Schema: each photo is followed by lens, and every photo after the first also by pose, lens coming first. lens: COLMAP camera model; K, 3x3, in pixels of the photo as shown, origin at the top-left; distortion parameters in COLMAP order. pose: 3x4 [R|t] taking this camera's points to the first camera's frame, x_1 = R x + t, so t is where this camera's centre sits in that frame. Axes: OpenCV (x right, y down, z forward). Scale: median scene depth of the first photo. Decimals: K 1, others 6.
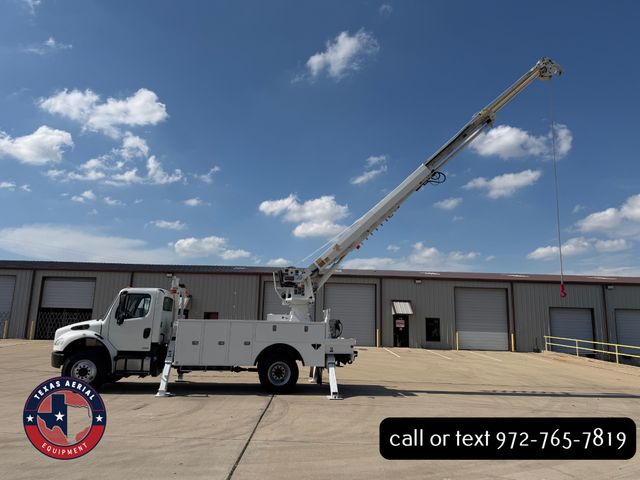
lens RADIAL K [[453.7, 0, 330.5], [0, 453.7, 253.1], [0, 0, 1]] dist [0.059478, -0.062487]
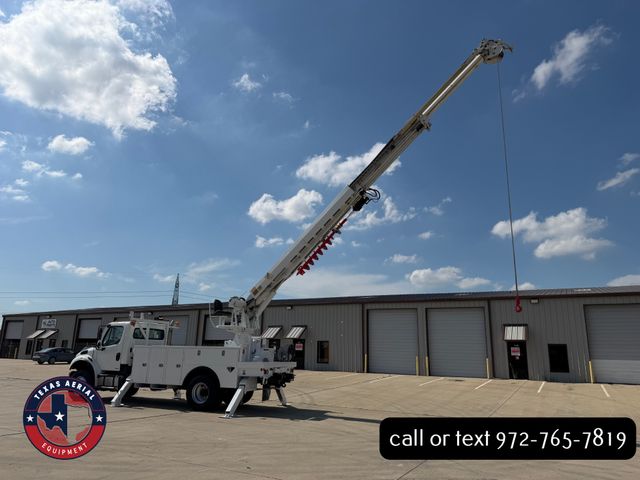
lens RADIAL K [[453.7, 0, 331.9], [0, 453.7, 231.3], [0, 0, 1]] dist [0.059478, -0.062487]
pose [[0.868555, -0.134911, -0.476876, 0.297400], [0.080385, 0.987843, -0.133057, 0.016930], [0.489030, 0.077234, 0.868841, 0.051131]]
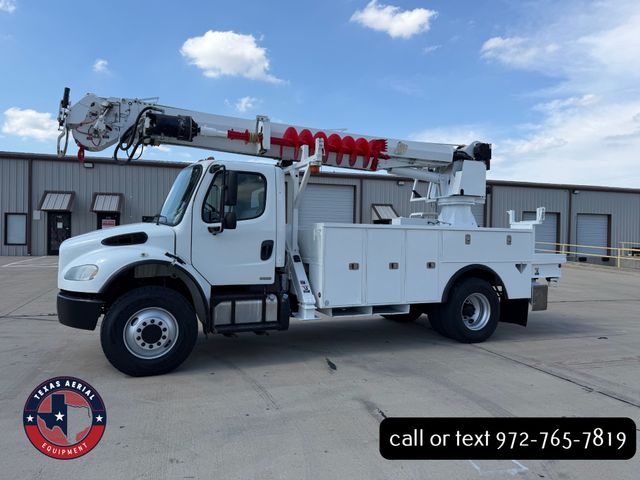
lens RADIAL K [[453.7, 0, 322.4], [0, 453.7, 234.0], [0, 0, 1]] dist [0.059478, -0.062487]
pose [[0.968668, -0.008883, 0.248201, -0.173970], [-0.030635, 0.987455, 0.154902, 0.029253], [-0.246463, -0.157652, 0.956244, 0.189985]]
